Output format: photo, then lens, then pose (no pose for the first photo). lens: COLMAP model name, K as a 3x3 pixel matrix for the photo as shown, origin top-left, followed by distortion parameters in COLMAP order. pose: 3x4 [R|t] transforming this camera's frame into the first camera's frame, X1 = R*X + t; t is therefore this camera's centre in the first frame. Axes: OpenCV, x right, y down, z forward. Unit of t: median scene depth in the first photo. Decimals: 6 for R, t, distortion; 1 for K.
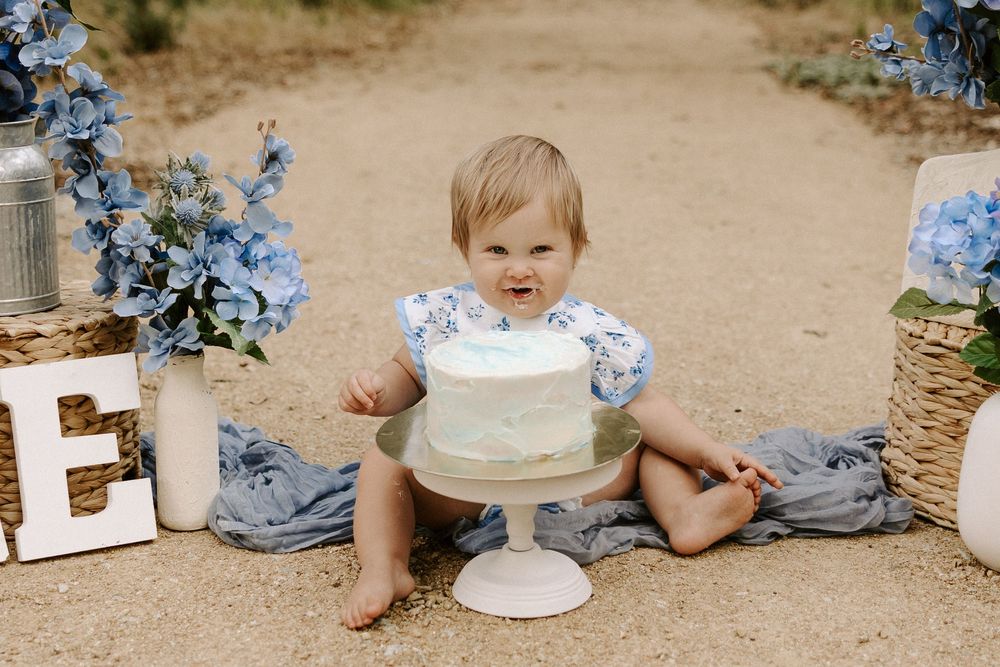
lens RADIAL K [[1746.2, 0, 447.7], [0, 1746.2, 258.1], [0, 0, 1]] dist [0.007124, -0.007170]
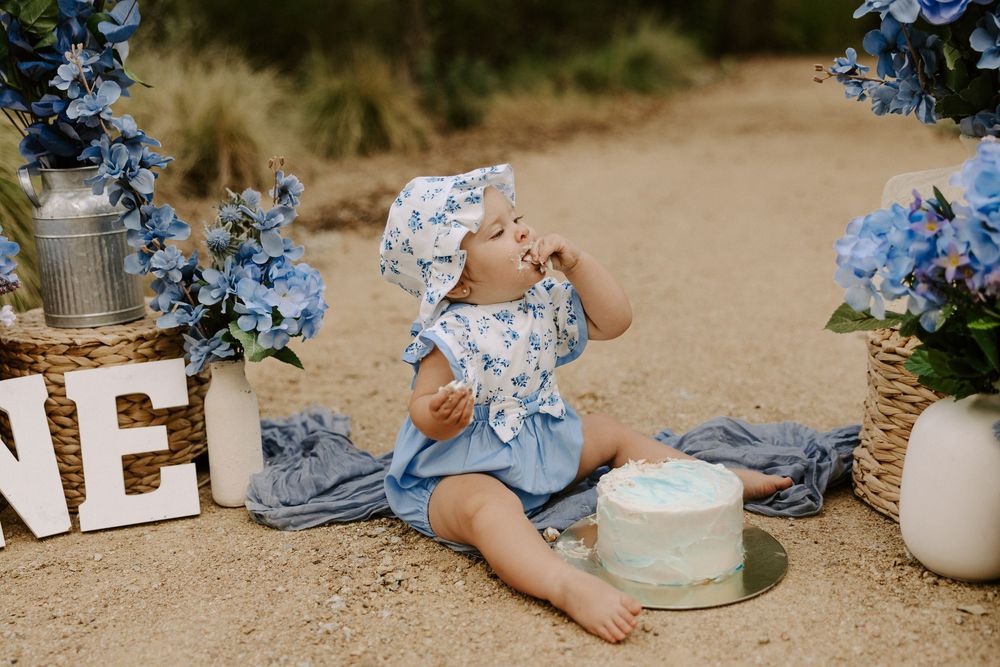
lens RADIAL K [[1219.5, 0, 473.2], [0, 1219.5, 334.6], [0, 0, 1]] dist [0.060553, -0.066665]
pose [[0.977451, -0.001214, -0.211158, 0.190803], [0.010817, 0.998959, 0.044327, 0.002967], [0.210884, -0.045612, 0.976446, 0.225030]]
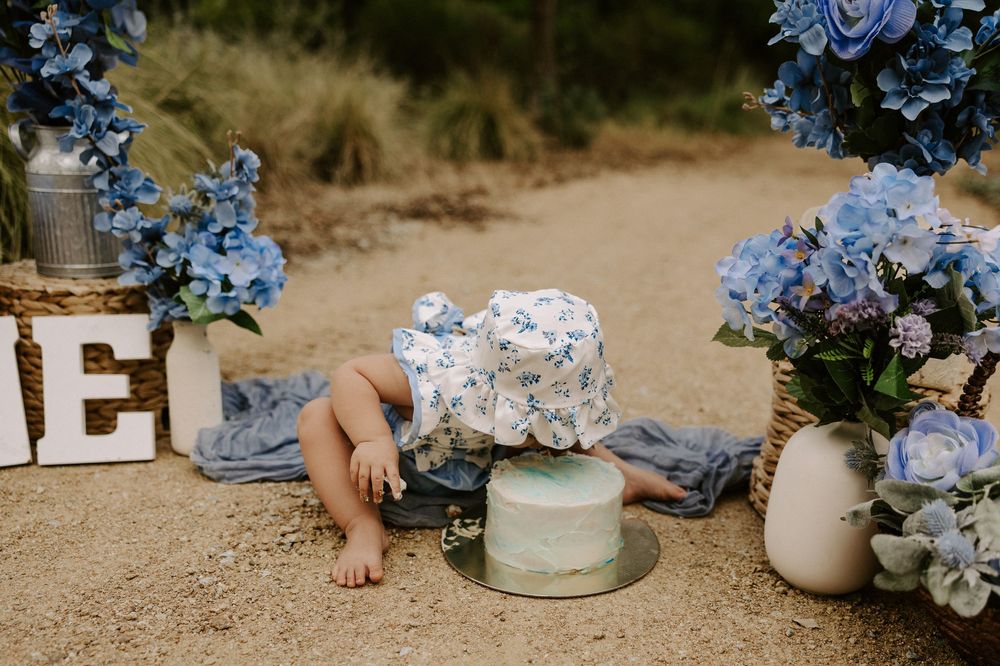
lens RADIAL K [[987.8, 0, 597.2], [0, 987.8, 405.0], [0, 0, 1]] dist [-0.023756, 0.021415]
pose [[0.973584, 0.110776, -0.199658, 0.293413], [-0.086423, 0.988152, 0.126833, -0.000675], [0.211343, -0.106228, 0.971622, 0.359345]]
